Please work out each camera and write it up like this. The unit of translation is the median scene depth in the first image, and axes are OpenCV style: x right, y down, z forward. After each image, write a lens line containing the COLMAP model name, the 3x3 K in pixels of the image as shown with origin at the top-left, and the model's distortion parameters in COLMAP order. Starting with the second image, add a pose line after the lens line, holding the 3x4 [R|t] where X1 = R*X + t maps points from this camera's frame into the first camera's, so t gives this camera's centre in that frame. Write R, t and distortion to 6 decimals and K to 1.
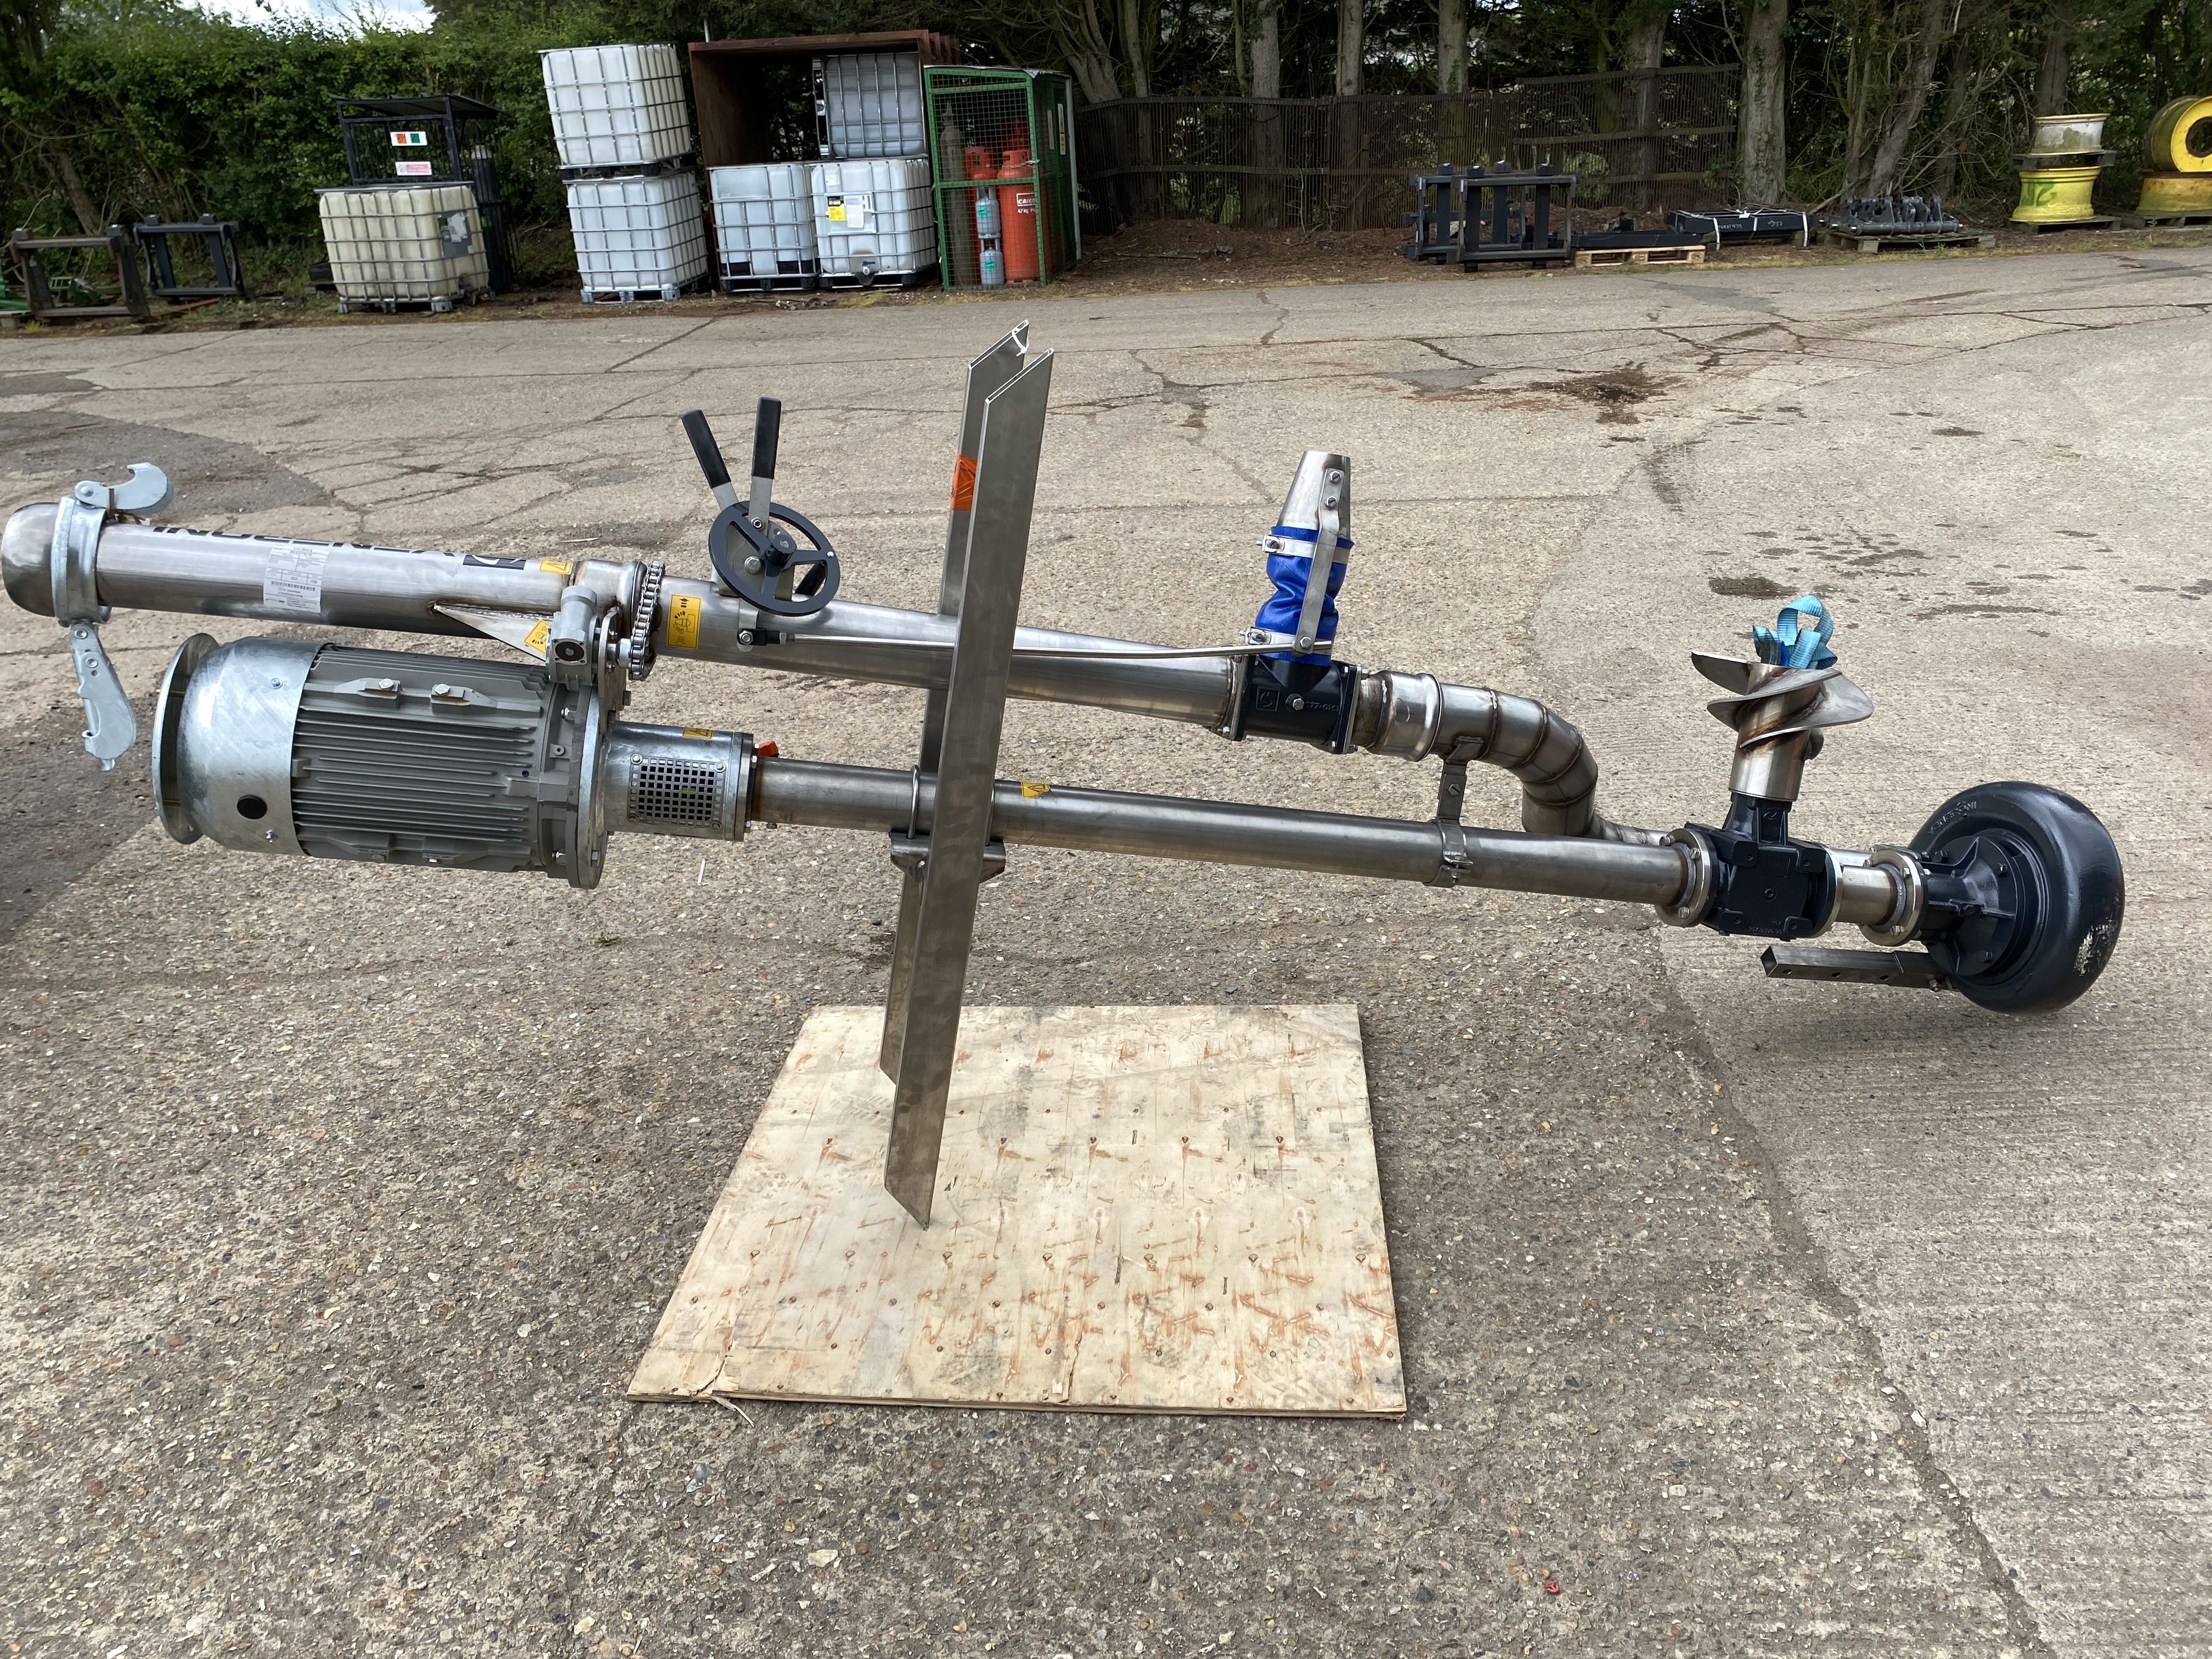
lens RADIAL K [[1684.4, 0, 1099.0], [0, 1684.4, 819.1], [0, 0, 1]] dist [0.016656, -0.005829]
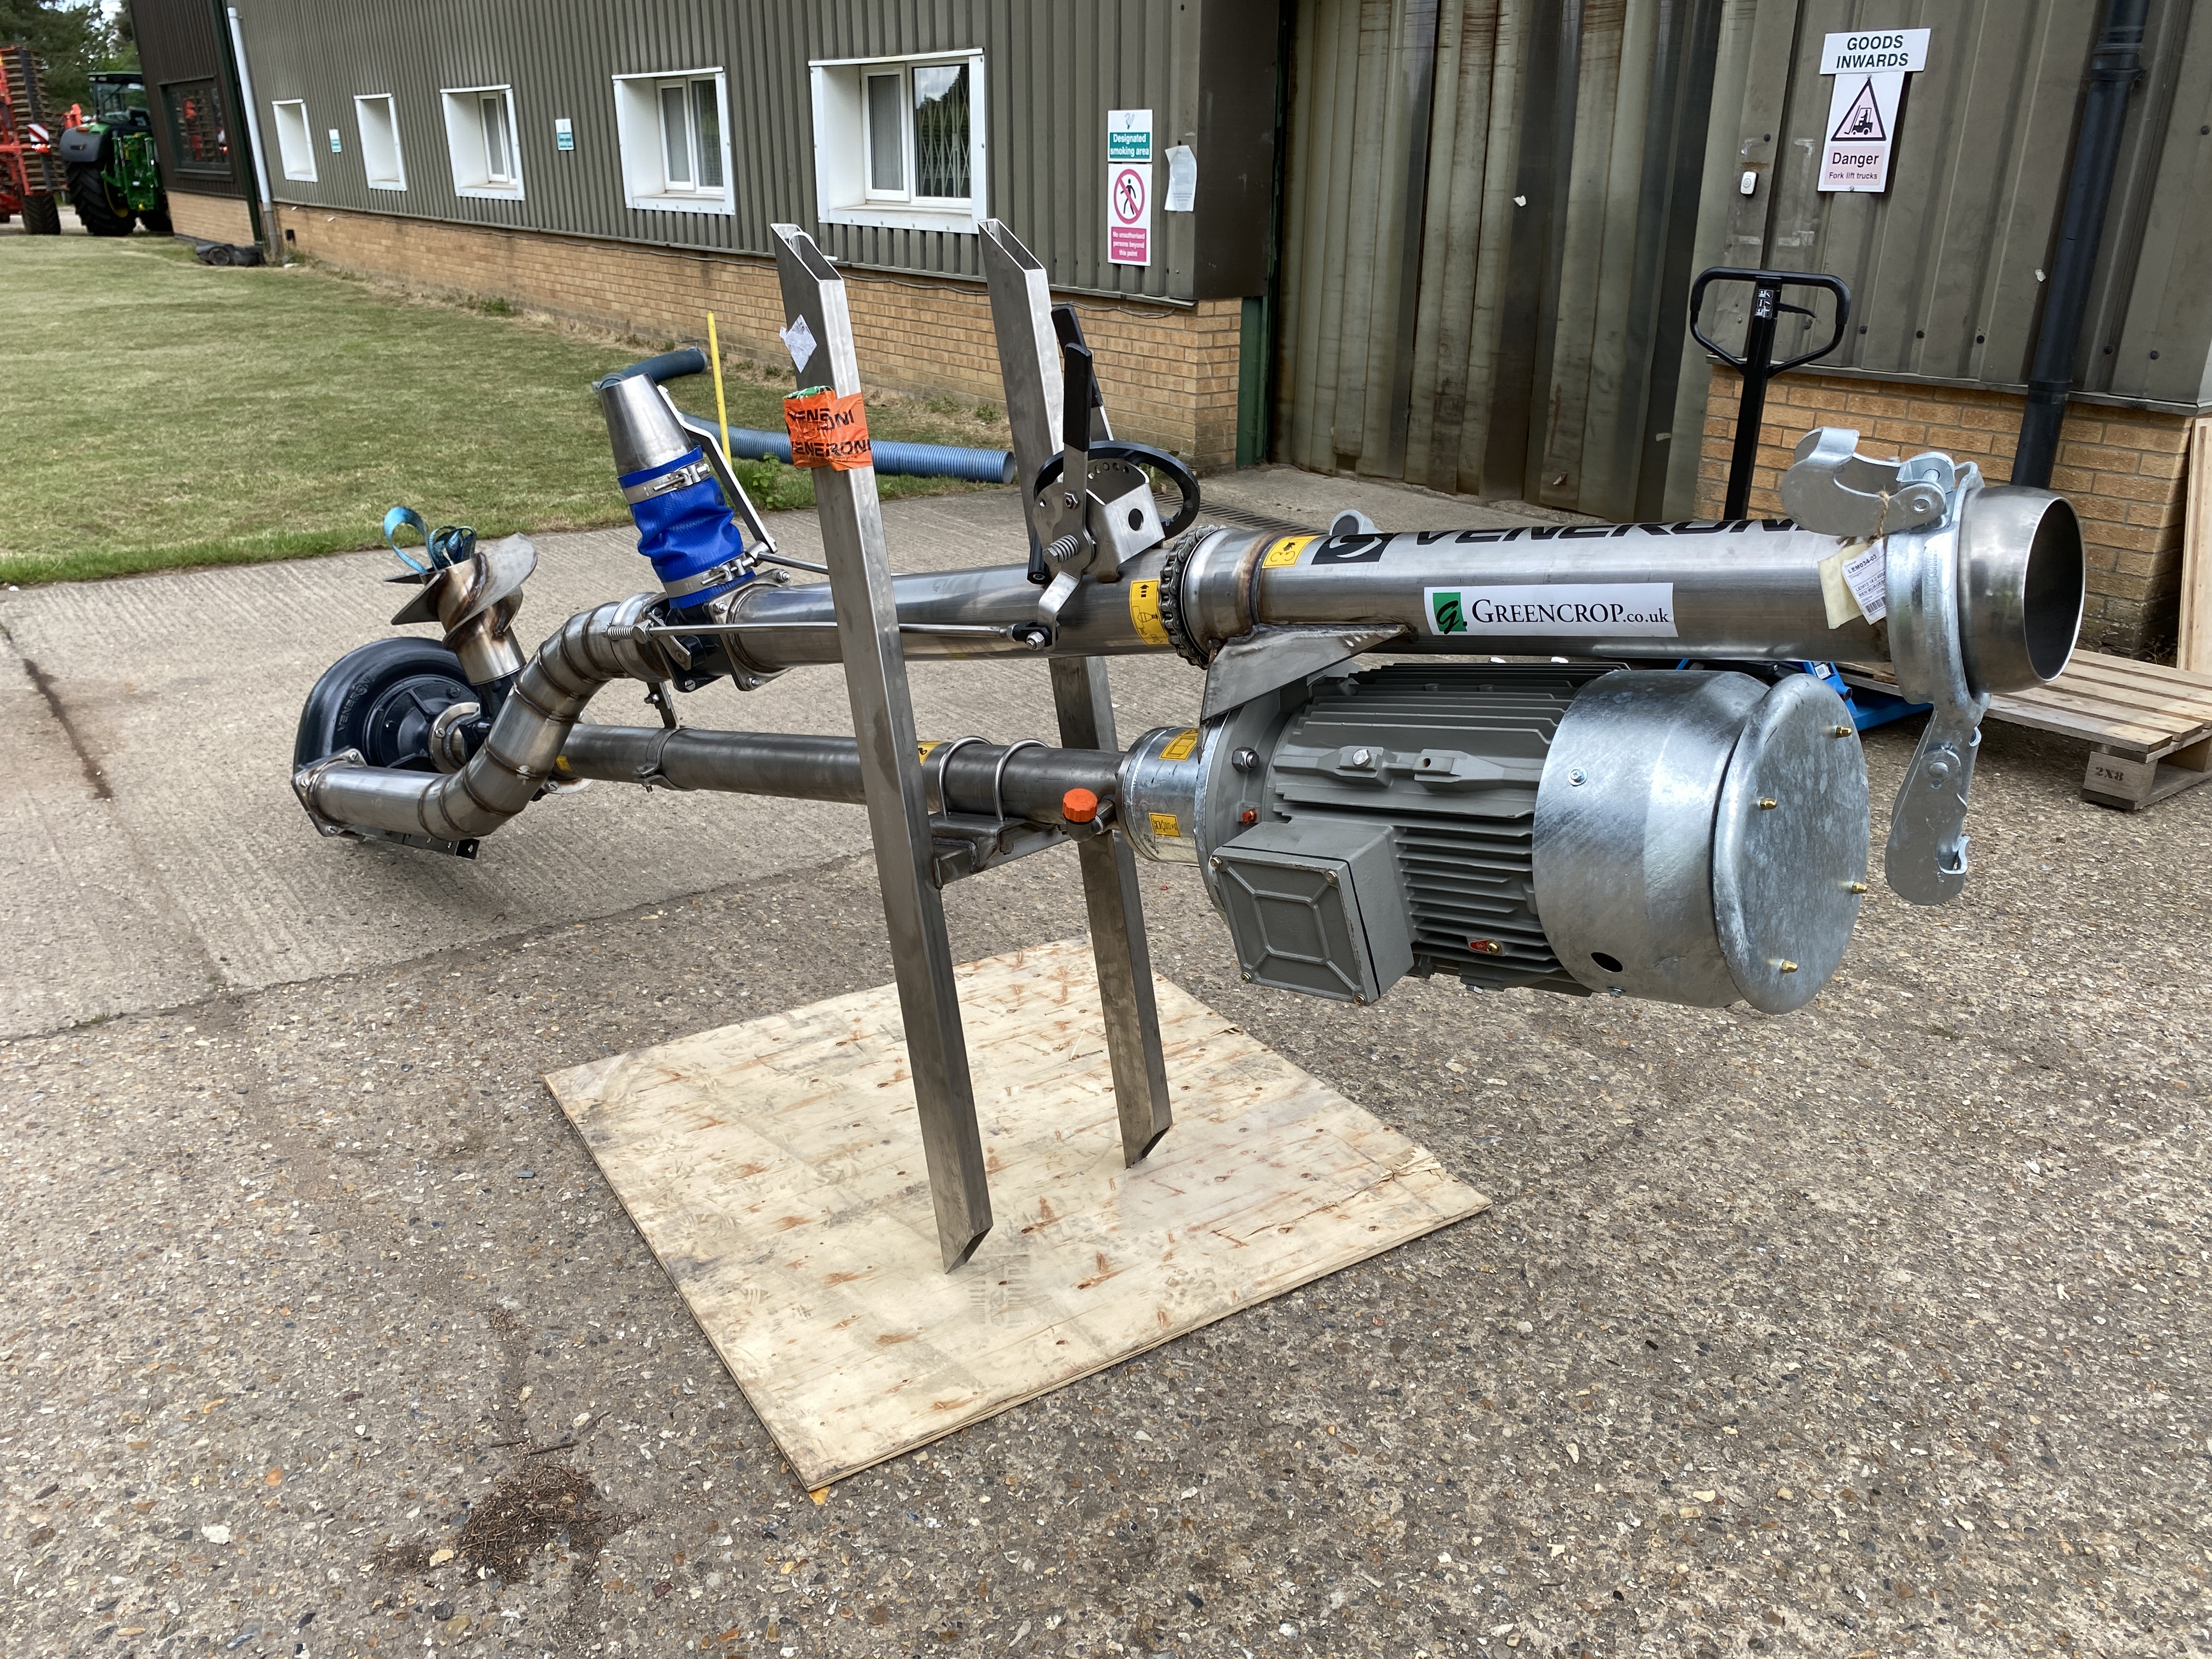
lens RADIAL K [[1678.5, 0, 1103.8], [0, 1678.5, 829.8], [0, 0, 1]] dist [0.013275, 0.000420]
pose [[-0.604521, -0.257086, 0.753964, -0.817974], [0.330789, 0.780010, 0.531190, -0.449216], [-0.724661, 0.570519, -0.386491, 1.375242]]
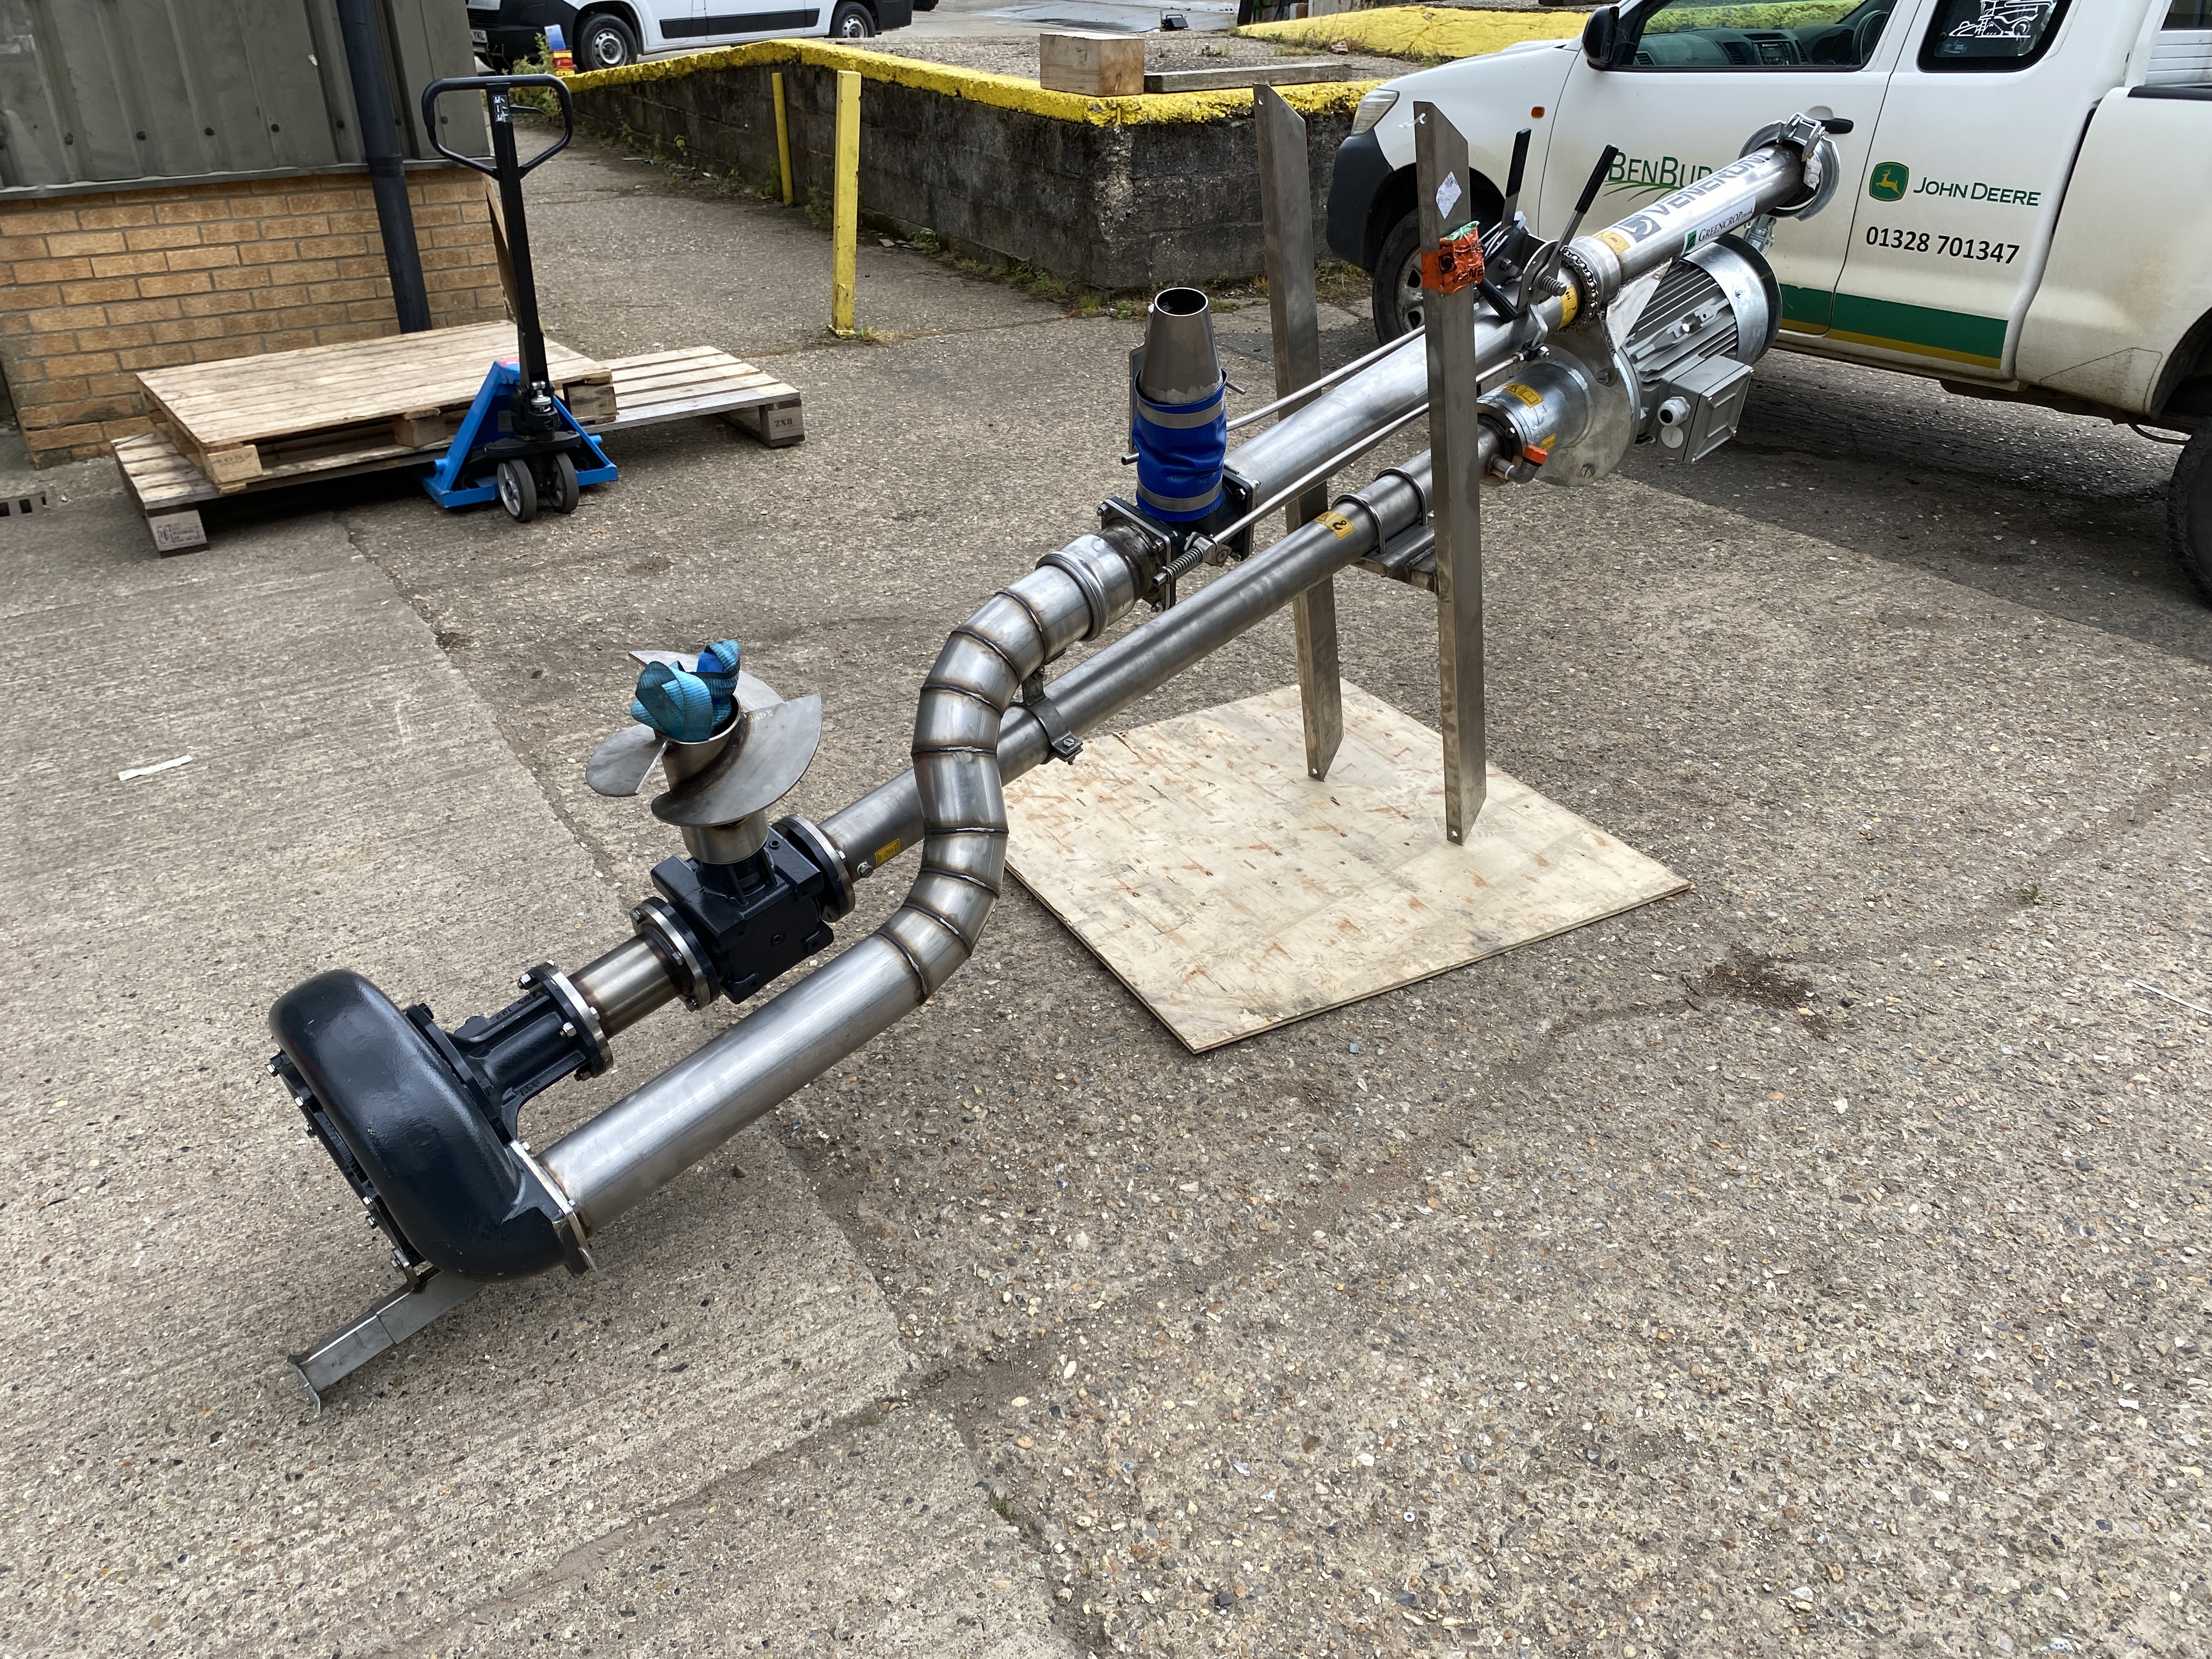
lens RADIAL K [[1684.4, 0, 1099.0], [0, 1684.4, 819.1], [0, 0, 1]] dist [0.016656, -0.005829]
pose [[-0.830934, 0.305755, -0.464825, 0.701819], [-0.185288, 0.635692, 0.749376, -0.736429], [0.524610, 0.708809, -0.471565, 1.673294]]
